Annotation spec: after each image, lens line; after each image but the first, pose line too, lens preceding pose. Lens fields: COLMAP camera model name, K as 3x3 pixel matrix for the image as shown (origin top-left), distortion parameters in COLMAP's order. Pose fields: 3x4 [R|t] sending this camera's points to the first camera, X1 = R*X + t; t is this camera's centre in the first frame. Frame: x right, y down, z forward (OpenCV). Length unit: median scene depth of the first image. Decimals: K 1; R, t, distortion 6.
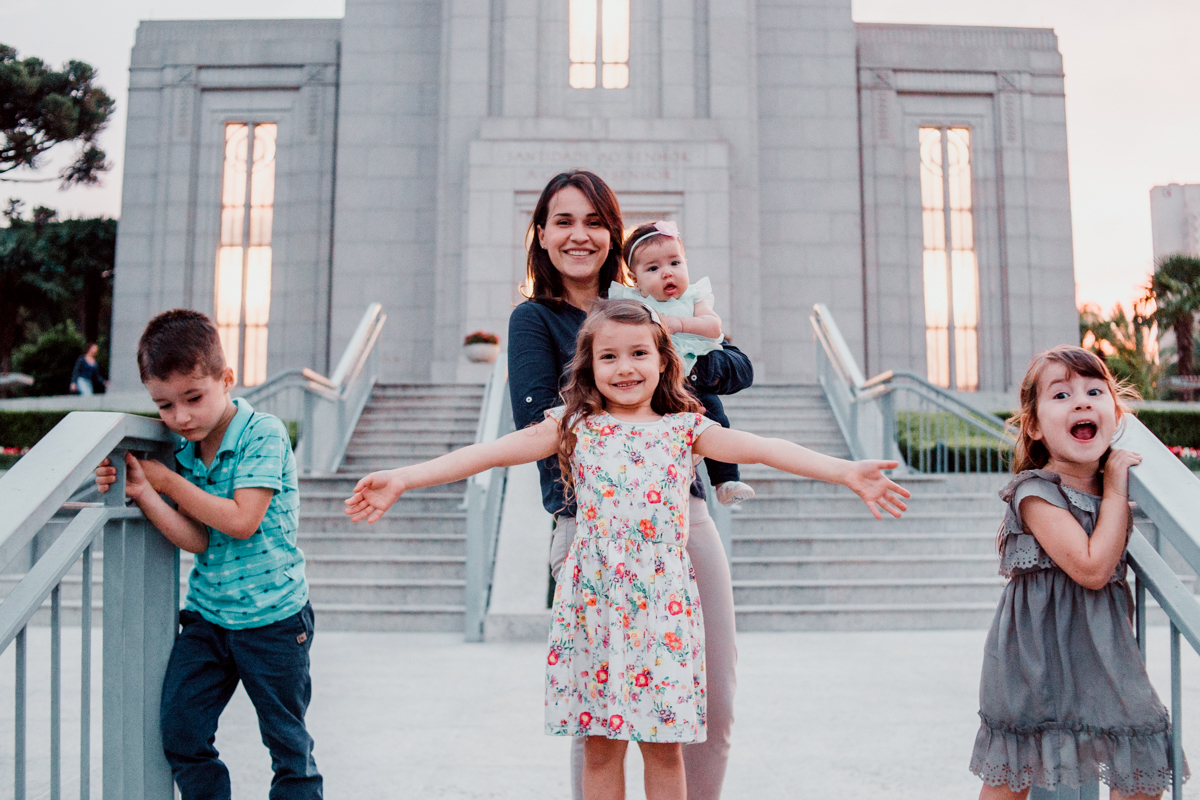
lens RADIAL K [[1234.0, 0, 630.4], [0, 1234.0, 394.9], [0, 0, 1]] dist [-0.129460, 0.016666]
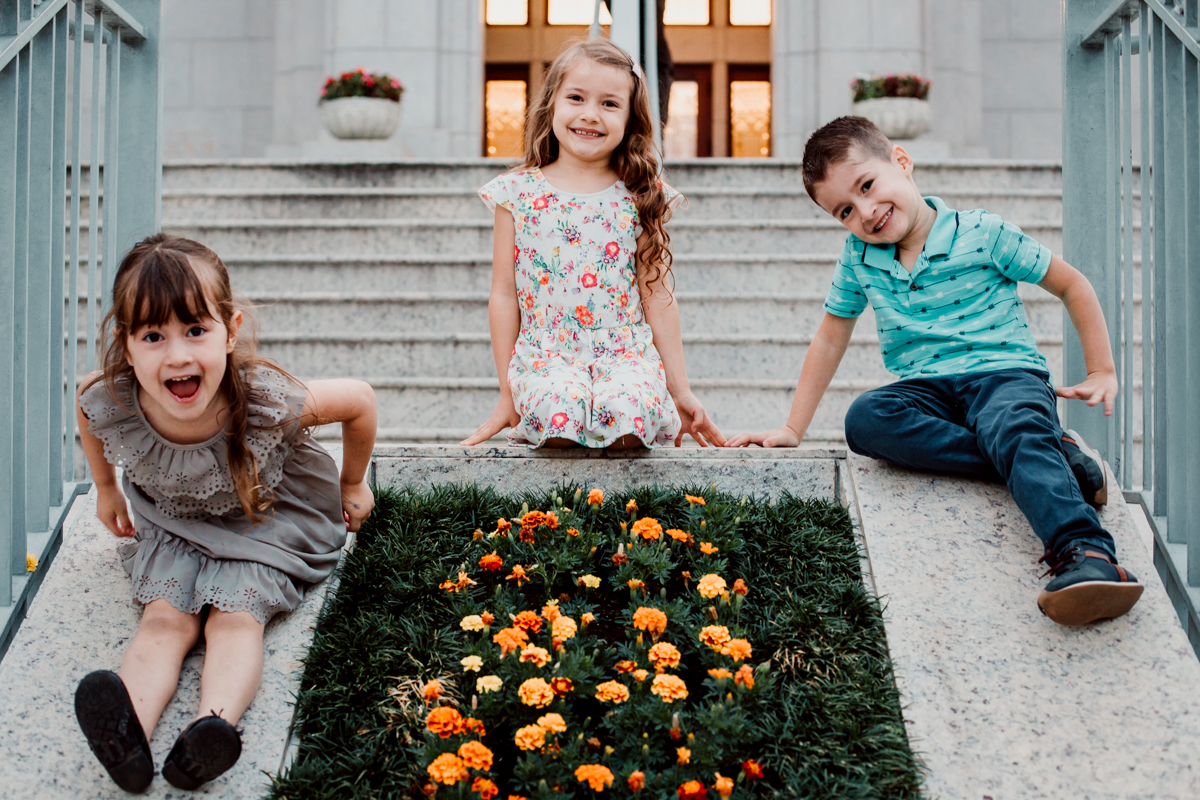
lens RADIAL K [[1747.6, 0, 600.0], [0, 1747.6, 400.0], [0, 0, 1]] dist [-0.141524, 0.098502]
pose [[0.999156, 0.006081, -0.040629, -0.008517], [-0.002688, 0.996542, 0.083047, 0.013799], [0.040993, -0.082868, 0.995717, 0.341196]]
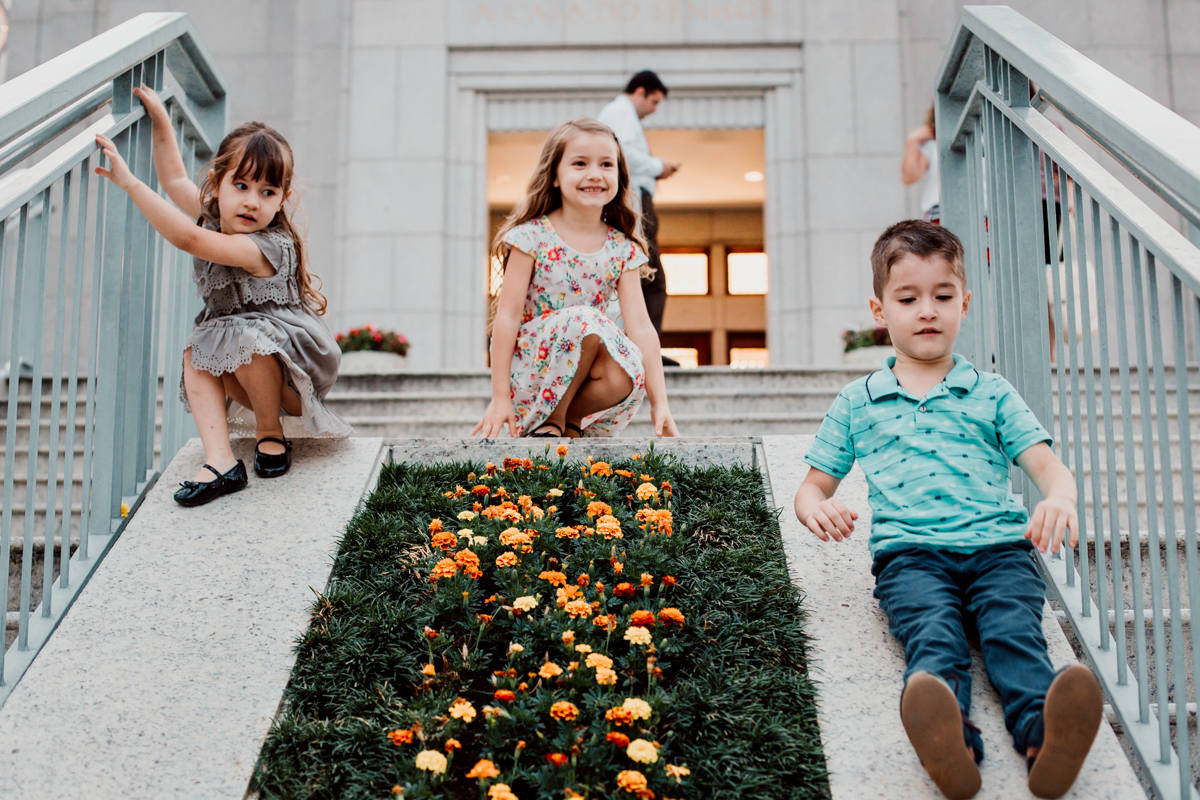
lens RADIAL K [[1802.0, 0, 600.0], [0, 1802.0, 400.0], [0, 0, 1]] dist [-0.141371, 0.066091]
pose [[0.998911, -0.009681, -0.045638, -0.004566], [0.005575, 0.995994, -0.089250, 0.032245], [0.046319, 0.088898, 0.994963, 0.312005]]
